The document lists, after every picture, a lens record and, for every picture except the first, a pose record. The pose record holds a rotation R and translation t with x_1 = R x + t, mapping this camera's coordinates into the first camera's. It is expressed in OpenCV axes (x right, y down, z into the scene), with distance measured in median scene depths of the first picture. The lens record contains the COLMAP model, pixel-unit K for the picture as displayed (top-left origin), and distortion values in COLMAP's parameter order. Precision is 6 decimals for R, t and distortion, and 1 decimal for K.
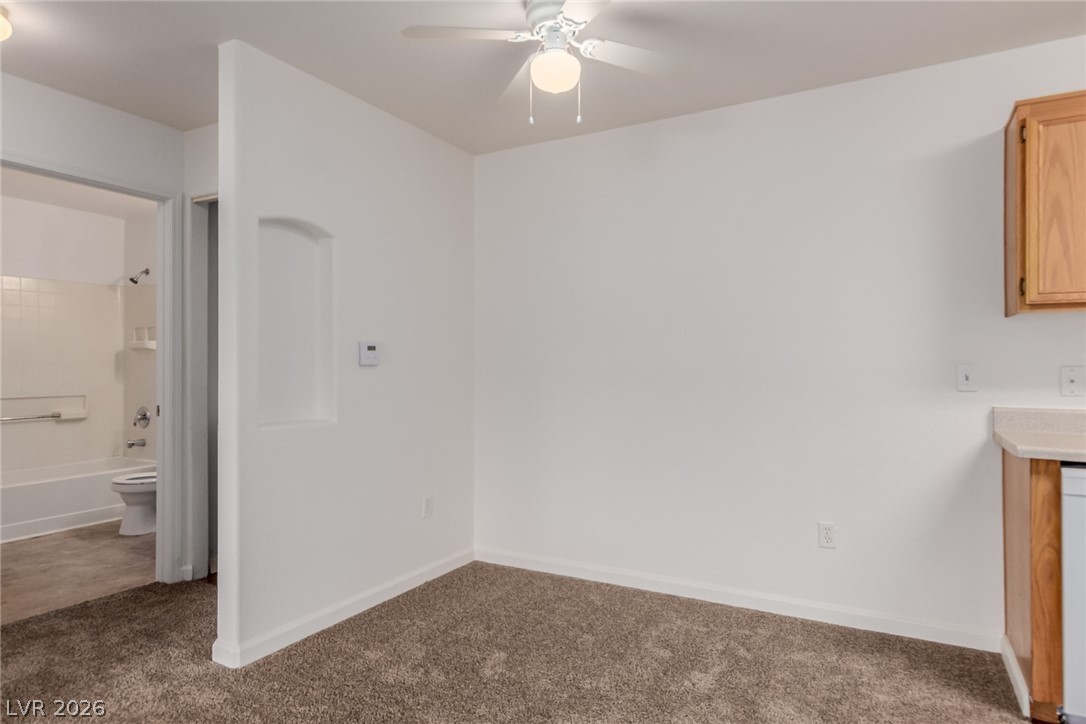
lens RADIAL K [[650.3, 0, 543.5], [0, 650.3, 363.4], [0, 0, 1]] dist [0.026322, -0.007250]
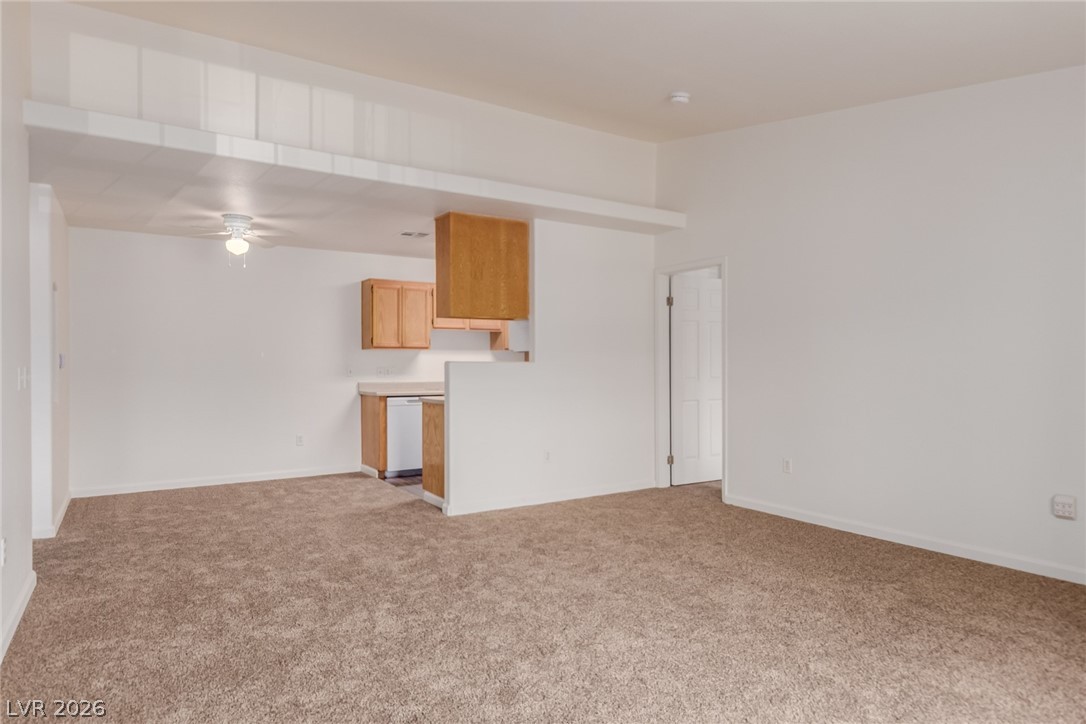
lens RADIAL K [[650.3, 0, 542.3], [0, 650.3, 361.1], [0, 0, 1]] dist [0.026322, -0.007250]
pose [[0.494094, -0.003871, 0.869400, -1.474200], [-0.000201, 0.999990, 0.004567, -0.037499], [-0.869408, -0.002431, 0.494088, -1.143347]]
